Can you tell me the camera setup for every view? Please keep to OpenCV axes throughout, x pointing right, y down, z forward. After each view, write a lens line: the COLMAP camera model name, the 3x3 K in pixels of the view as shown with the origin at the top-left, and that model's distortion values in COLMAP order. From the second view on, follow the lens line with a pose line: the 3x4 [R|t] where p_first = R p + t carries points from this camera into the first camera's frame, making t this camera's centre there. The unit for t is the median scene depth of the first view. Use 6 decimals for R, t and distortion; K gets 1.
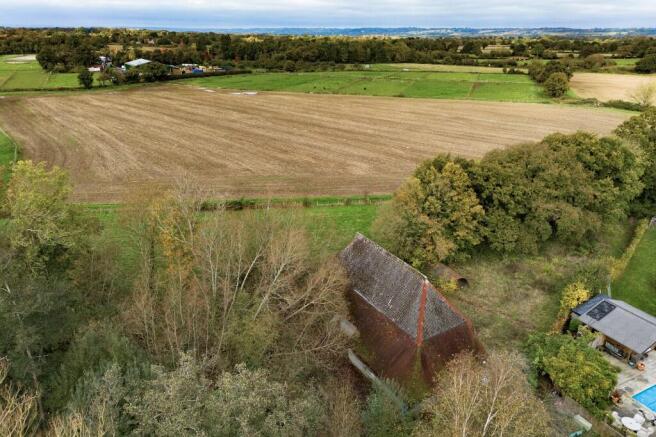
lens RADIAL K [[473.9, 0, 328.0], [0, 473.9, 218.5], [0, 0, 1]] dist [0.045936, -0.047750]
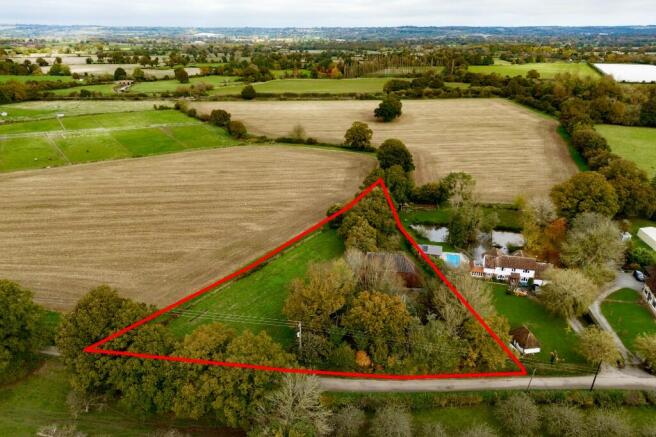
lens RADIAL K [[473.9, 0, 328.0], [0, 473.9, 218.5], [0, 0, 1]] dist [0.045936, -0.047750]
pose [[0.659751, -0.286585, 0.694692, -0.912793], [0.284241, 0.950915, 0.122342, -0.261483], [-0.695655, 0.116744, 0.708827, -0.385985]]
